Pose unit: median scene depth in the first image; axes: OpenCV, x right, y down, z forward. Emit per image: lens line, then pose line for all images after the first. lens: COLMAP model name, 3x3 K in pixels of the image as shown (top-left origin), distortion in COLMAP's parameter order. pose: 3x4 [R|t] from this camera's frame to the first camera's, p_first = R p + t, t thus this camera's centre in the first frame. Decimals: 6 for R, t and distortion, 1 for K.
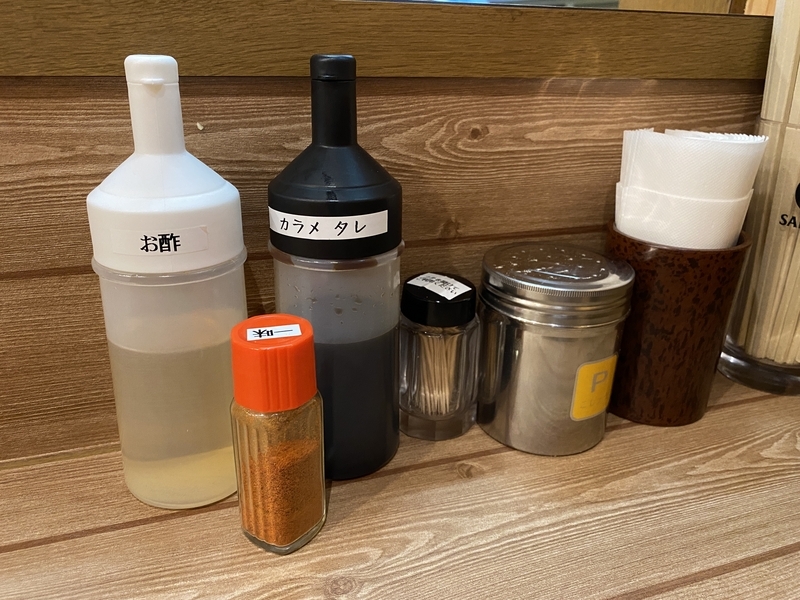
lens RADIAL K [[611.6, 0, 399.4], [0, 611.6, 299.5], [0, 0, 1]] dist [0.010683, -0.022301]
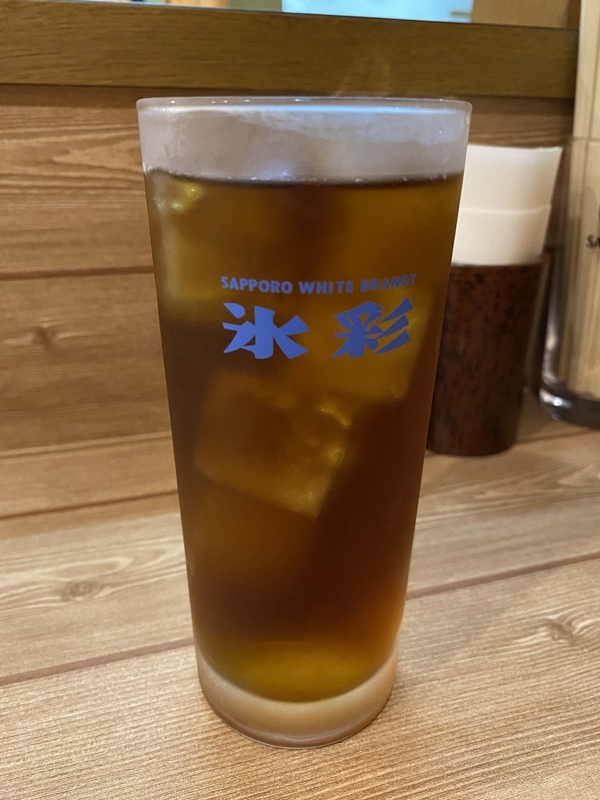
lens RADIAL K [[611.6, 0, 299.3], [0, 611.6, 400.0], [0, 0, 1]] dist [0.010683, -0.022301]
pose [[0.999202, 0.000388, -0.039951, 0.232091], [0.000002, 0.999952, 0.009774, 0.120247], [0.039953, -0.009766, 0.999154, 0.023478]]
